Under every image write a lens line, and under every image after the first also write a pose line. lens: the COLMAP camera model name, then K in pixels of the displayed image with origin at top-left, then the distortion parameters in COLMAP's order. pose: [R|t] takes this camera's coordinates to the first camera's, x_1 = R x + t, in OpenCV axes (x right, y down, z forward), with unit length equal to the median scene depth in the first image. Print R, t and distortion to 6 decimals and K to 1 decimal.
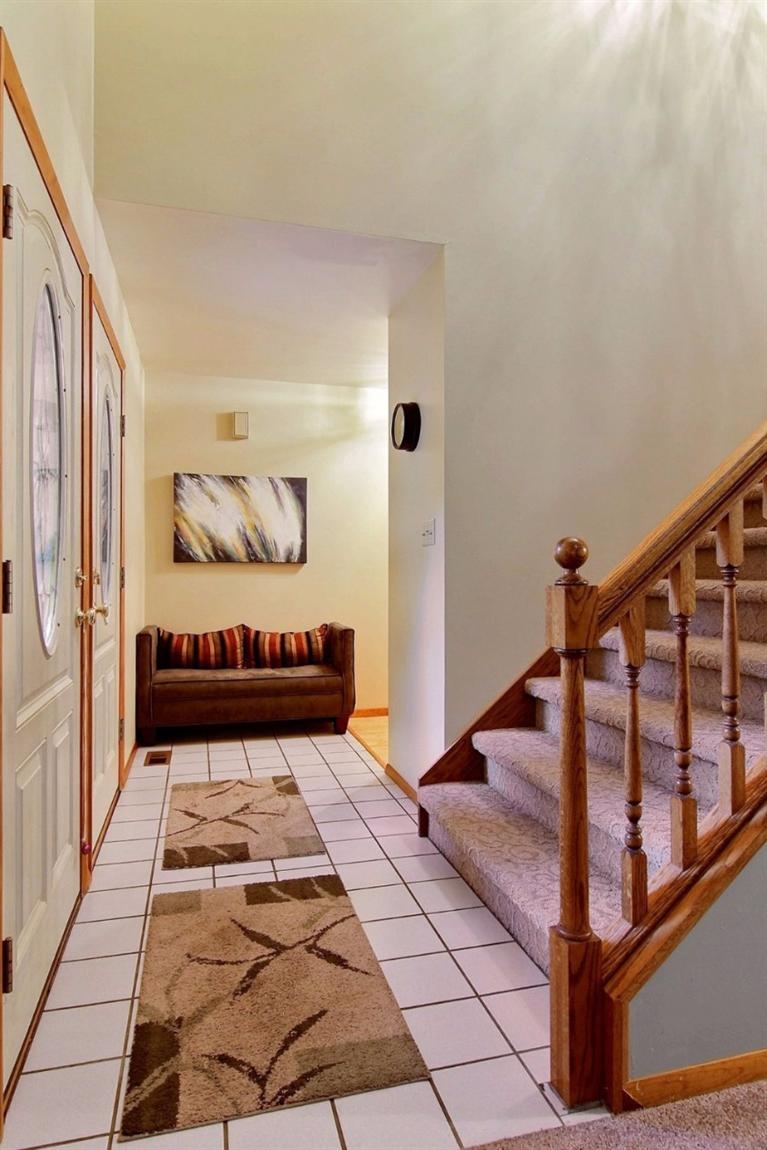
lens RADIAL K [[686.6, 0, 386.4], [0, 686.6, 573.9], [0, 0, 1]] dist [0.005619, -0.003145]
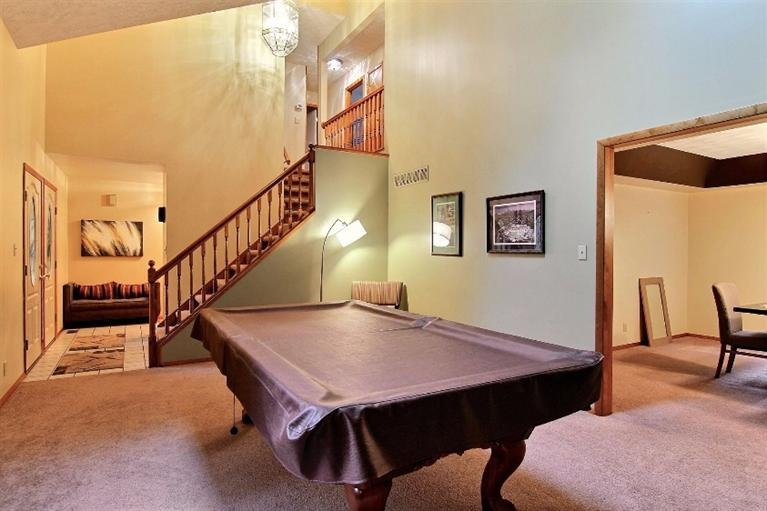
lens RADIAL K [[458.0, 0, 382.1], [0, 458.0, 254.1], [0, 0, 1]] dist [0.005619, -0.003145]
pose [[0.971063, 0.002781, 0.238808, 0.337387], [-0.004140, 0.999978, 0.005193, -0.037533], [-0.238788, -0.006031, 0.971053, -0.832070]]
